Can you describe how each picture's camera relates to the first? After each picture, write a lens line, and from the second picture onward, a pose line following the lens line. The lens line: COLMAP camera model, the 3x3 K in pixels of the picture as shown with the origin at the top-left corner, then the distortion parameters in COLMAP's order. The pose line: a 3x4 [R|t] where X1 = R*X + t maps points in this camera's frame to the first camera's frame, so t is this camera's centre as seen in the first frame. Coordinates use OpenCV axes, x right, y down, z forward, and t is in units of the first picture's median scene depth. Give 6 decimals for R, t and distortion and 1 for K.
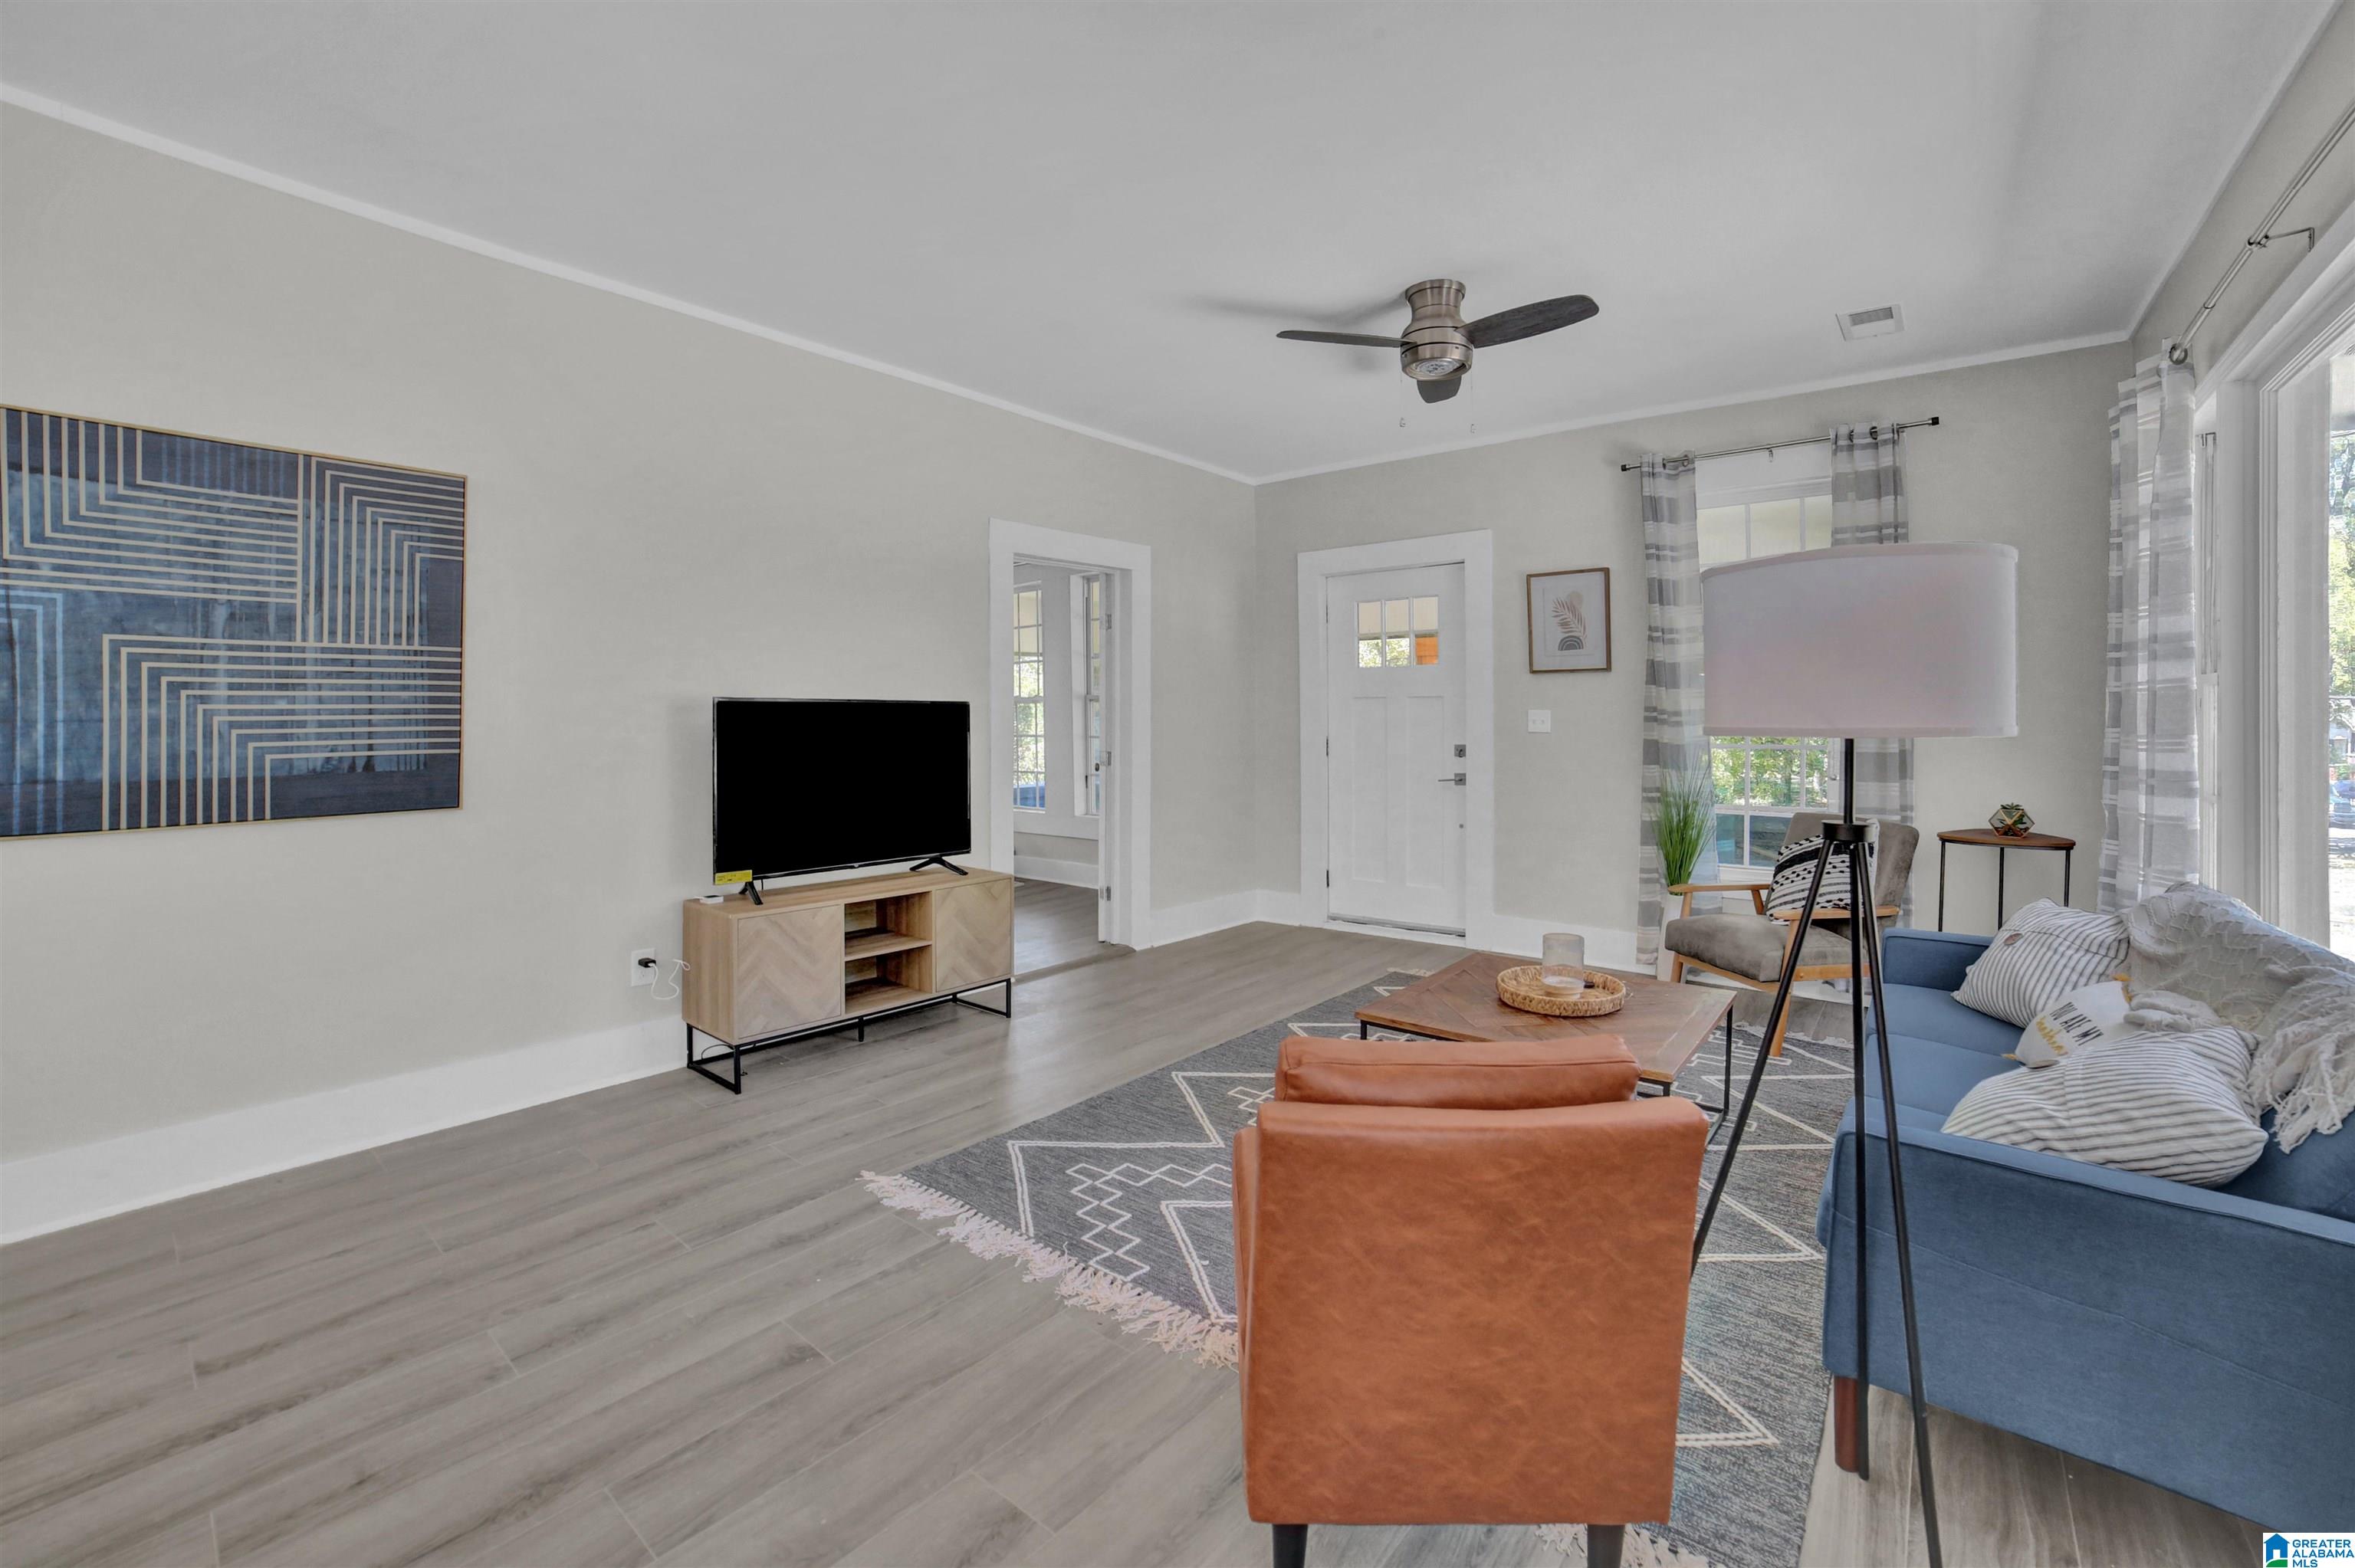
lens RADIAL K [[1072.0, 0, 1165.7], [0, 1072.0, 770.9], [0, 0, 1]] dist [-0.002002, -0.000091]
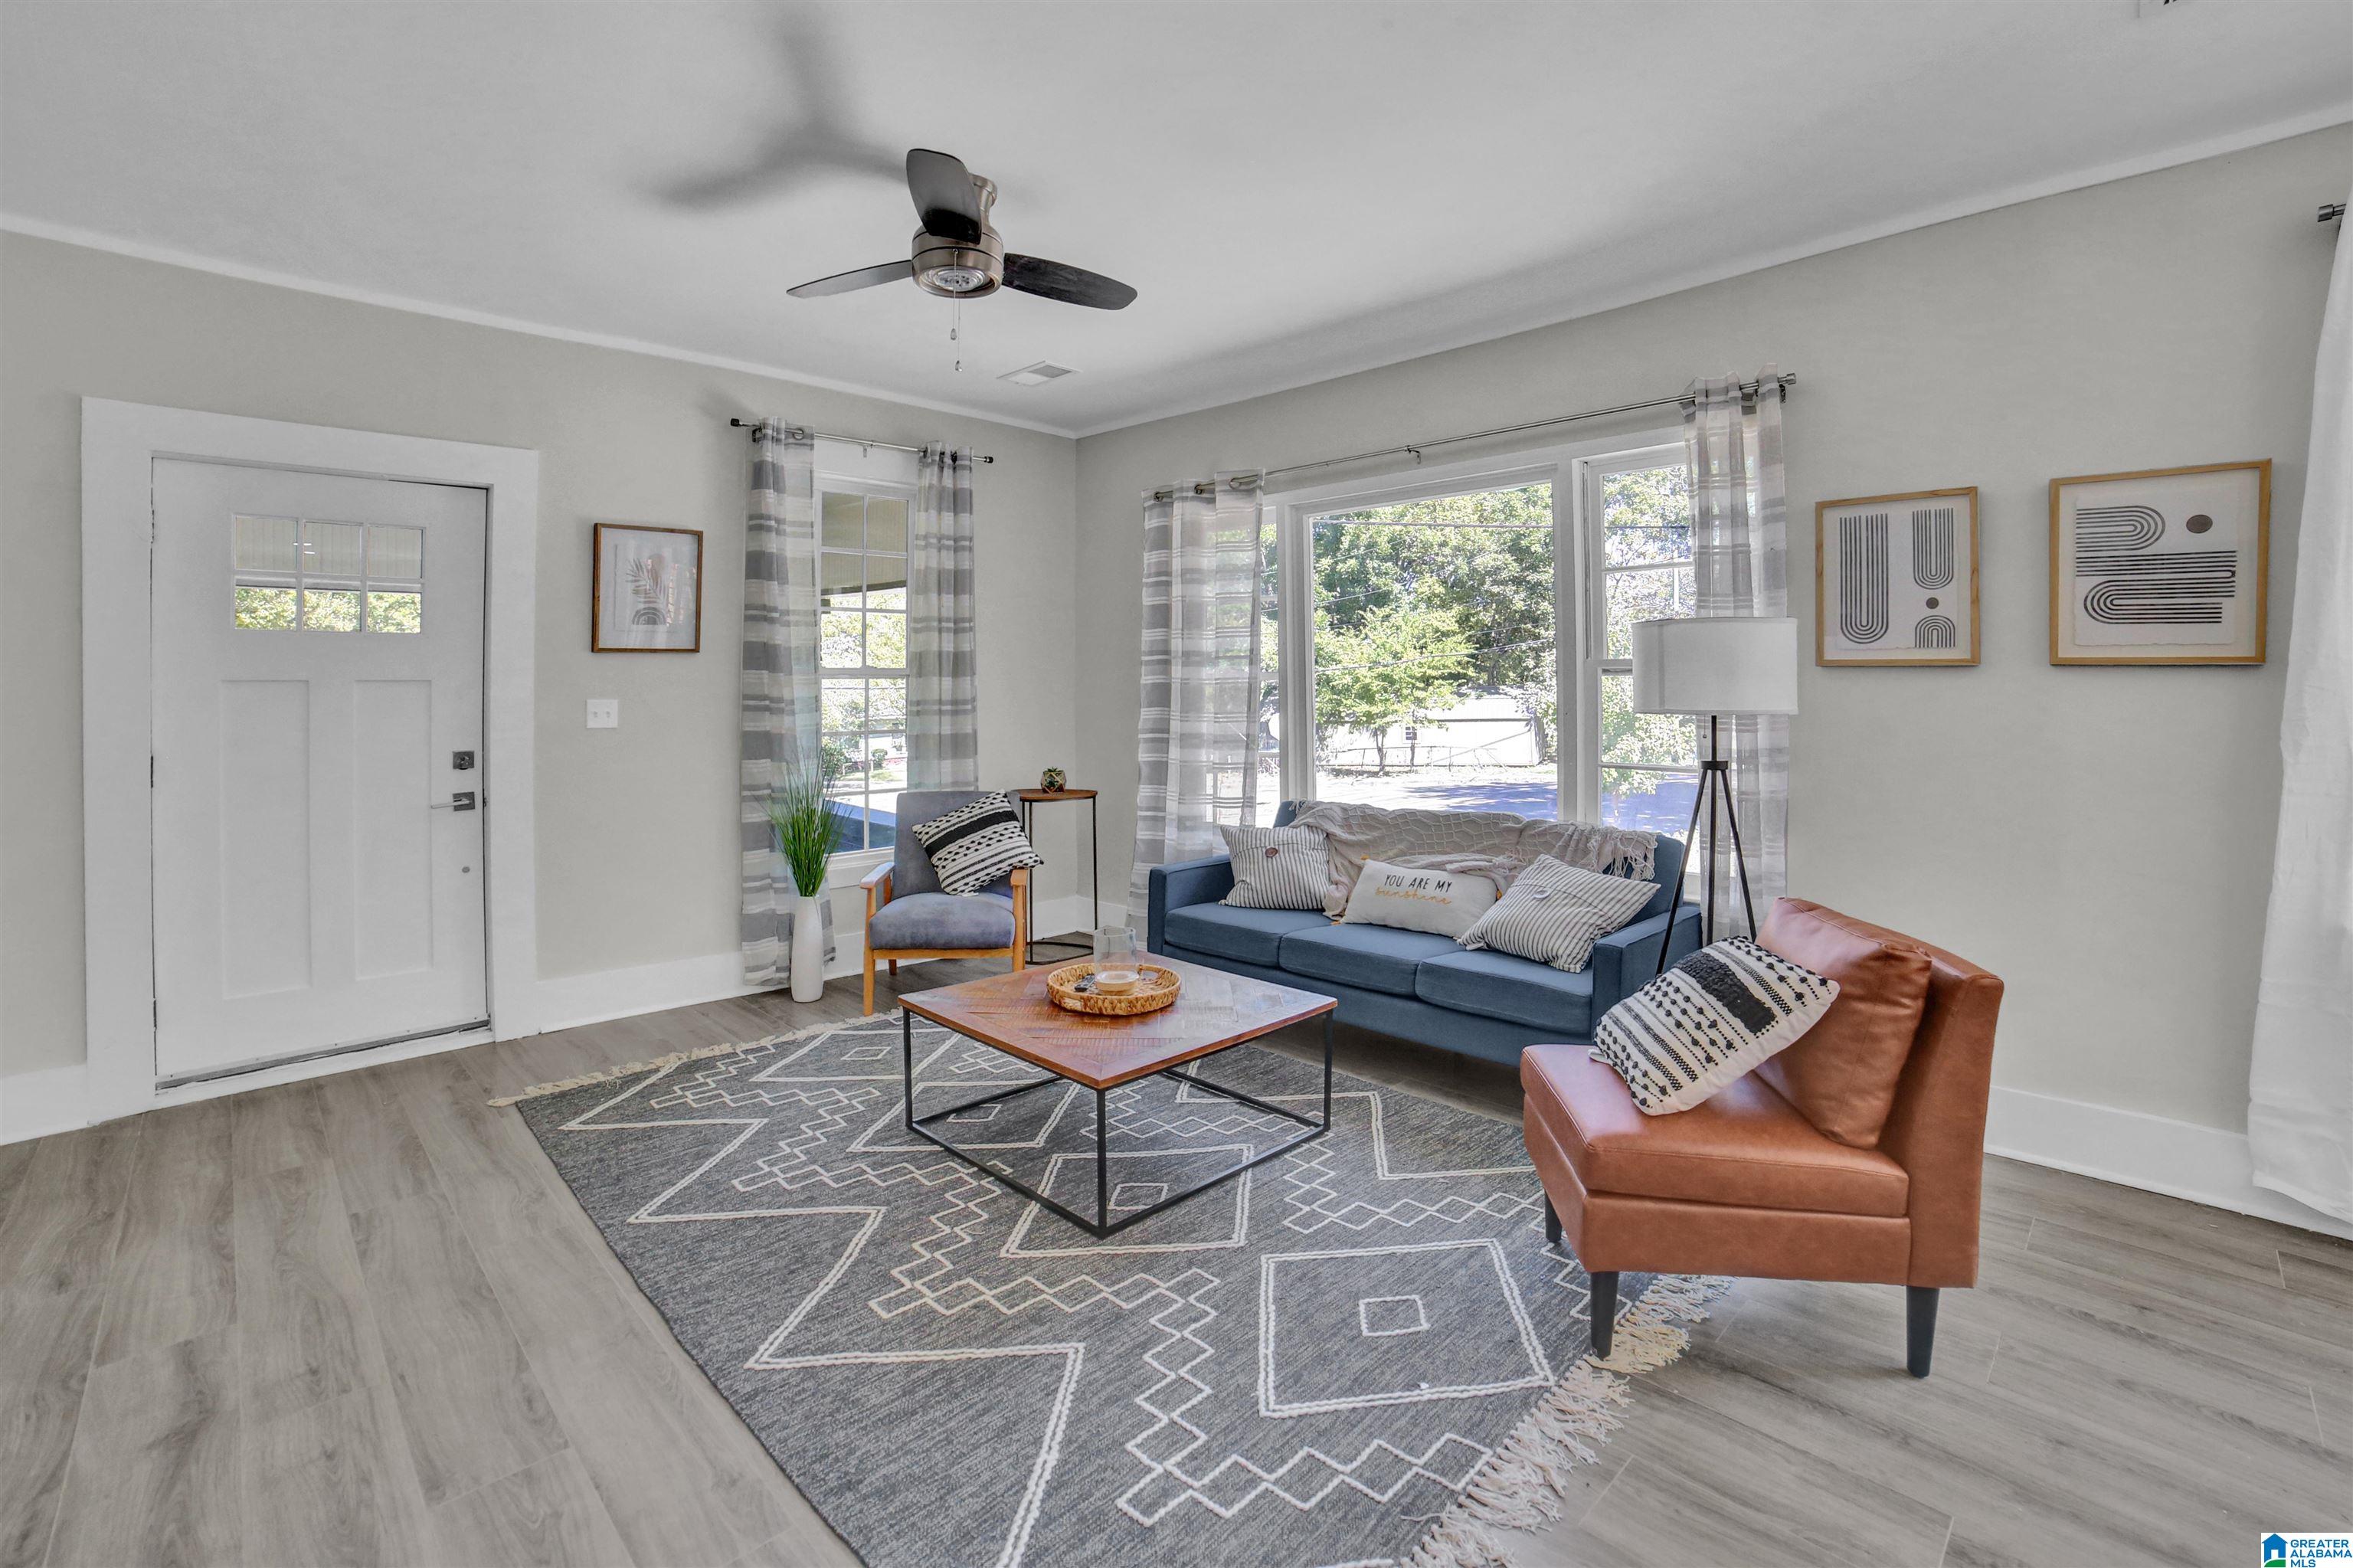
lens RADIAL K [[1053.1, 0, 1201.4], [0, 1053.1, 699.2], [0, 0, 1]] dist [-0.065935, 0.000037]
pose [[0.082836, -0.009454, 0.996518, -0.517450], [0.060593, 0.998153, 0.004433, -0.049817], [-0.994719, 0.060015, 0.083256, 0.753120]]
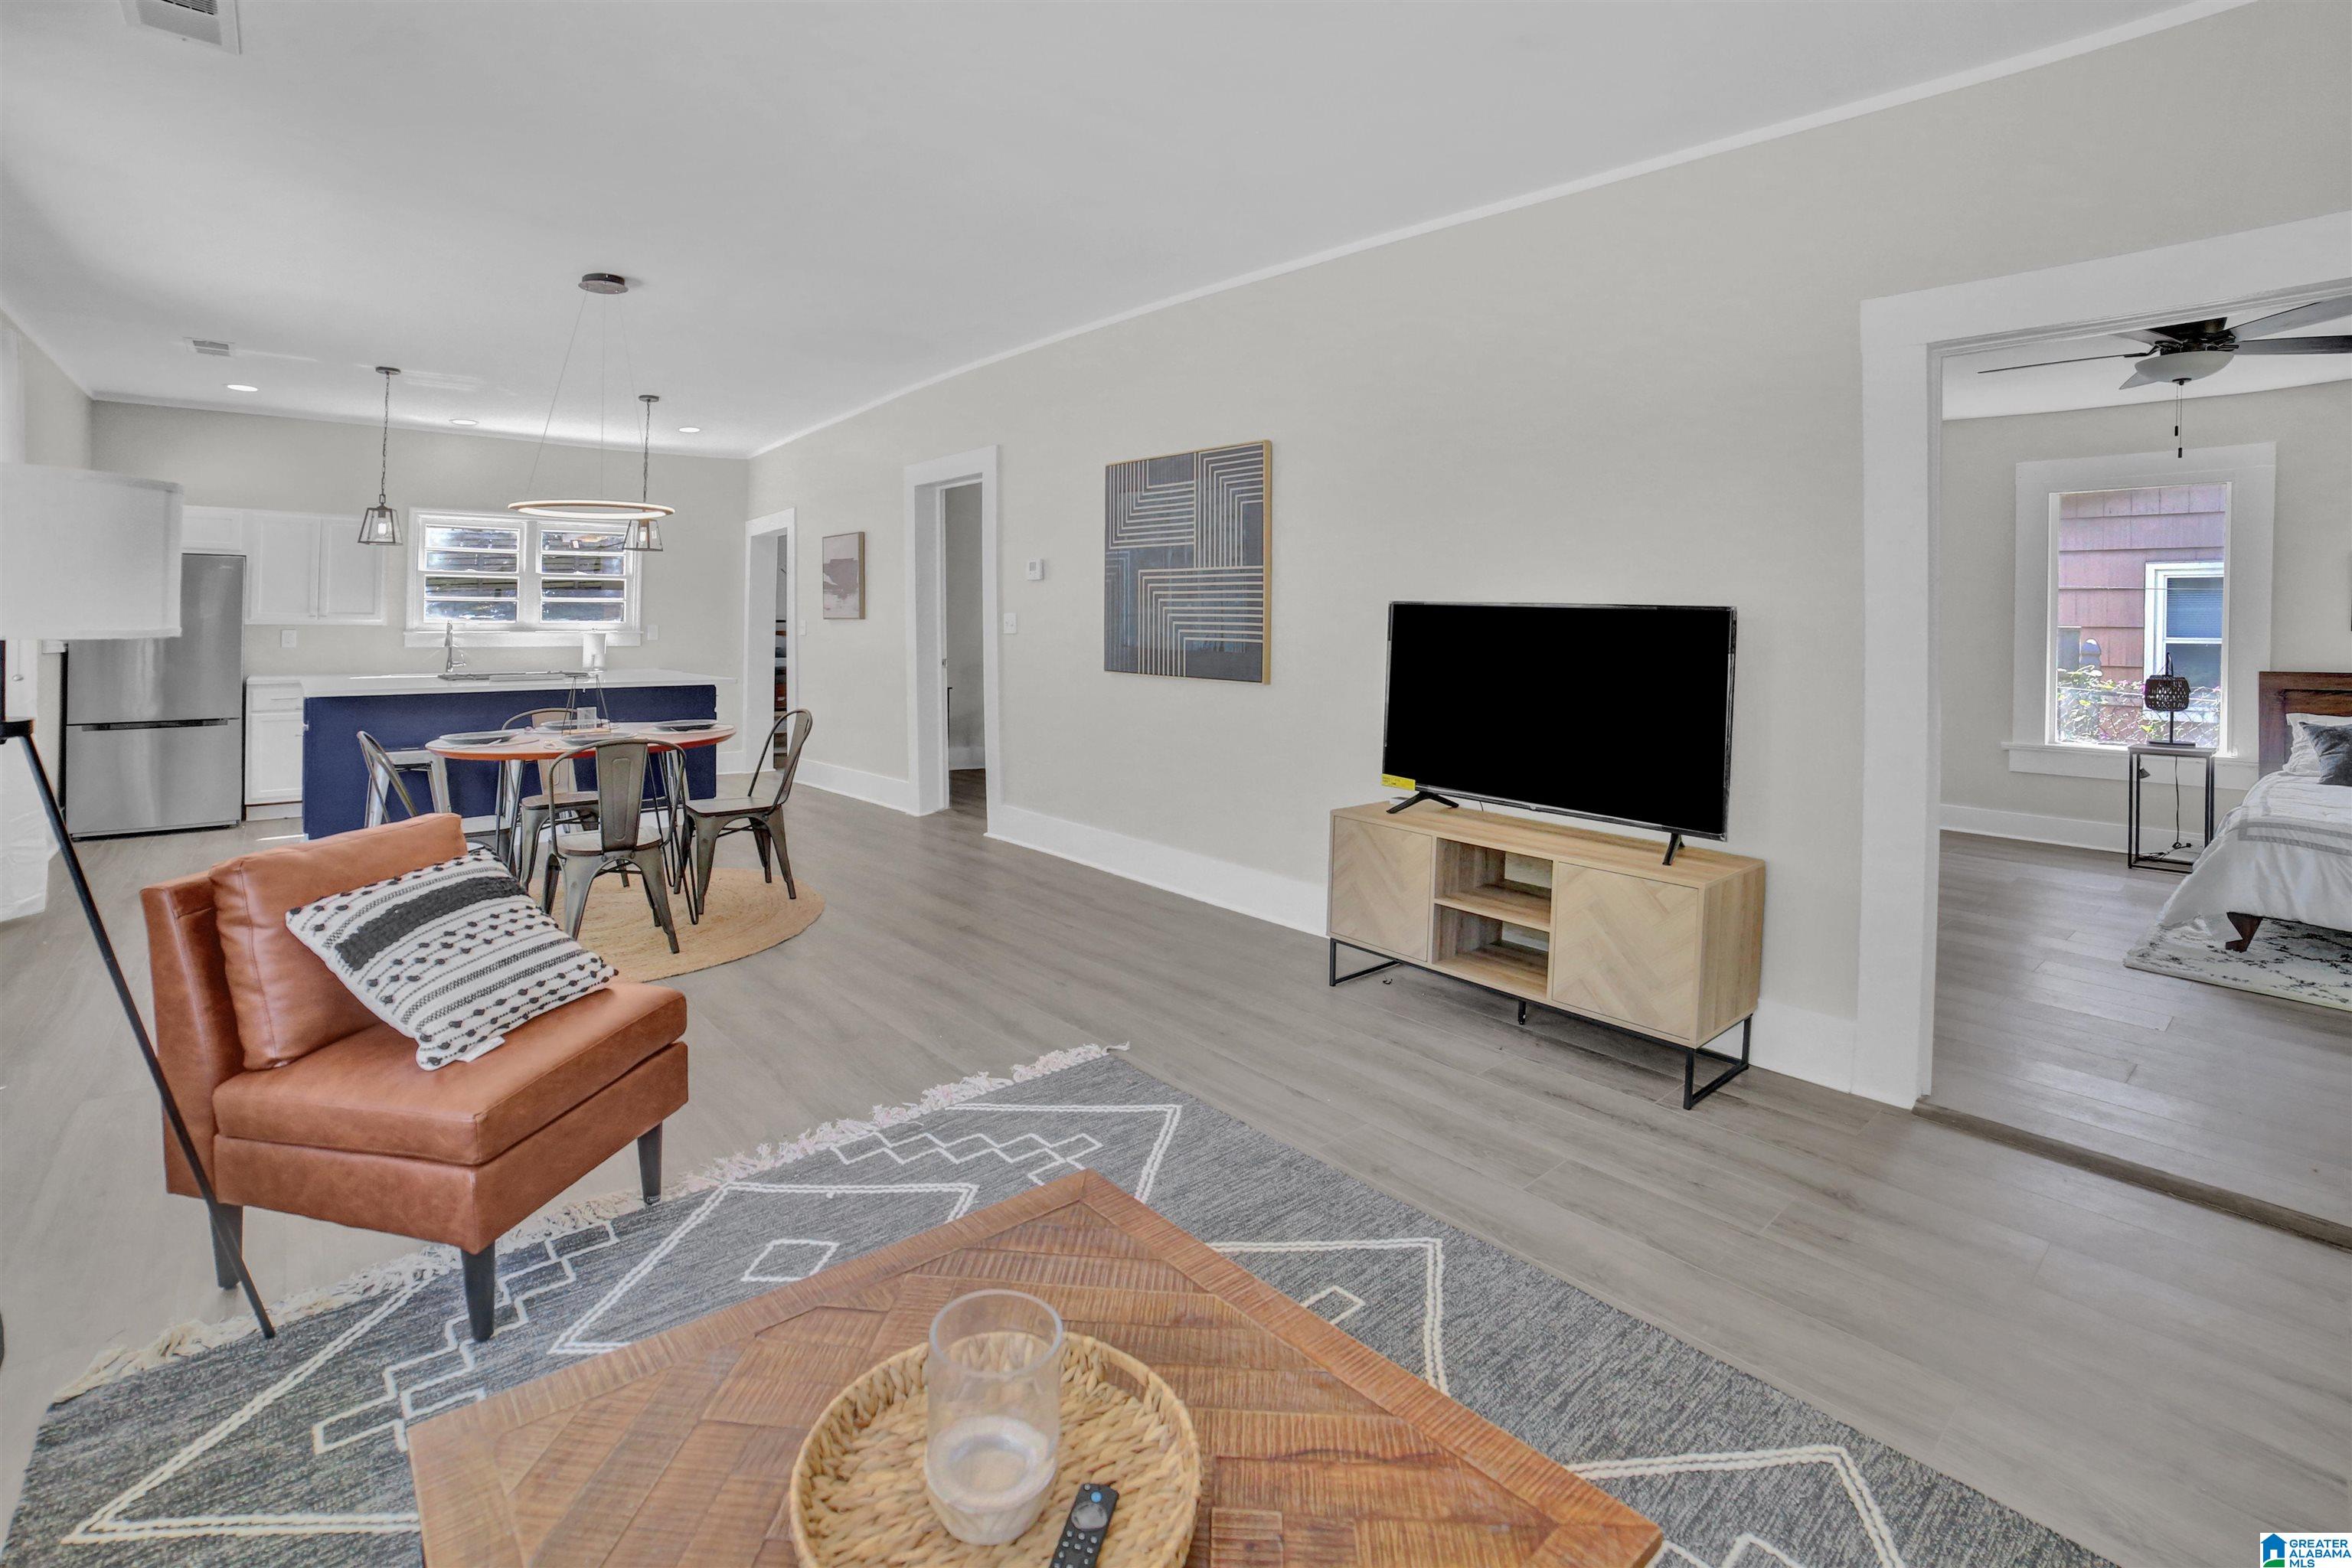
lens RADIAL K [[1087.6, 0, 1174.5], [0, 1087.6, 611.0], [0, 0, 1]] dist [-0.000929, 0.000079]
pose [[-0.167326, -0.003569, -0.985895, 0.646404], [-0.069301, 0.997562, 0.008151, -0.053774], [0.983463, 0.069687, -0.167165, 0.996678]]
